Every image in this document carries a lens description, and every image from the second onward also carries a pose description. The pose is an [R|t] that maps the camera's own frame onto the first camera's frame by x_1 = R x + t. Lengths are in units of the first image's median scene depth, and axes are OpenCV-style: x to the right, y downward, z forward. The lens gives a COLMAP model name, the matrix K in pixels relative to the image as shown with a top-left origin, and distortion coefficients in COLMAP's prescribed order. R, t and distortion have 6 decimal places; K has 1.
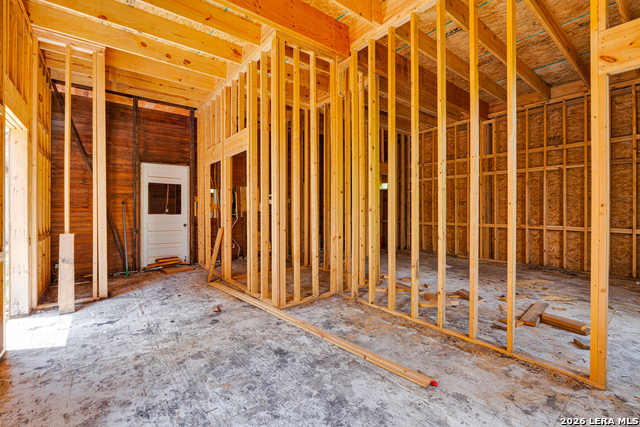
lens RADIAL K [[282.4, 0, 319.8], [0, 282.4, 210.8], [0, 0, 1]] dist [-0.002439, -0.000065]
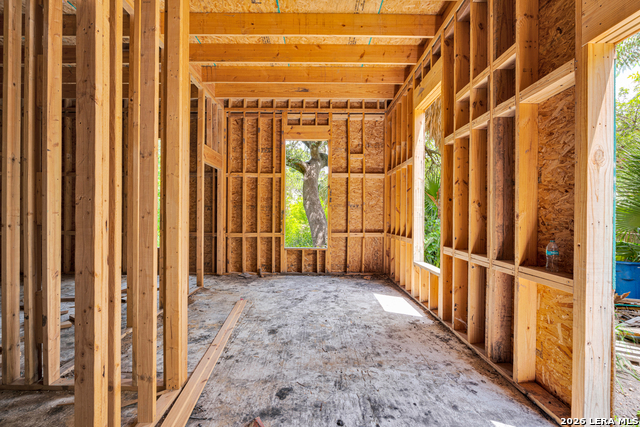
lens RADIAL K [[282.4, 0, 319.6], [0, 282.4, 214.1], [0, 0, 1]] dist [-0.002439, -0.000065]
pose [[-0.794939, 0.002114, 0.606686, -1.057186], [0.002697, 0.999996, 0.000049, -0.007120], [-0.606684, 0.001675, -0.794941, 1.874198]]
